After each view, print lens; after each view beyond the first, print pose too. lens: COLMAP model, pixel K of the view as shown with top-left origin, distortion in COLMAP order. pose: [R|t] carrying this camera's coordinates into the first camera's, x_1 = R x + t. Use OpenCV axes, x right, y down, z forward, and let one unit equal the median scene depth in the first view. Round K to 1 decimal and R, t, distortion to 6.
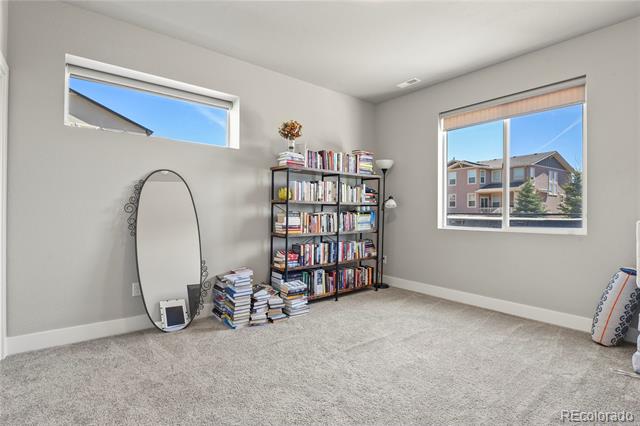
lens RADIAL K [[309.4, 0, 323.5], [0, 309.4, 213.9], [0, 0, 1]] dist [-0.011713, -0.001349]
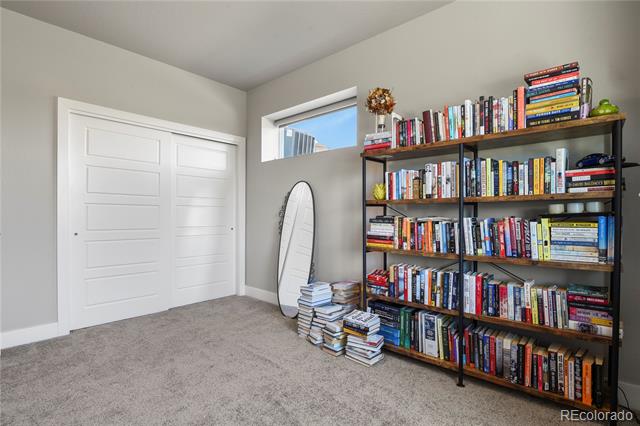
lens RADIAL K [[309.4, 0, 323.5], [0, 309.4, 213.9], [0, 0, 1]] dist [-0.011713, -0.001349]
pose [[0.170611, -0.002097, -0.985336, 0.530243], [-0.000449, 0.999997, -0.002206, -0.009753], [0.985338, 0.000819, 0.170610, 0.696671]]
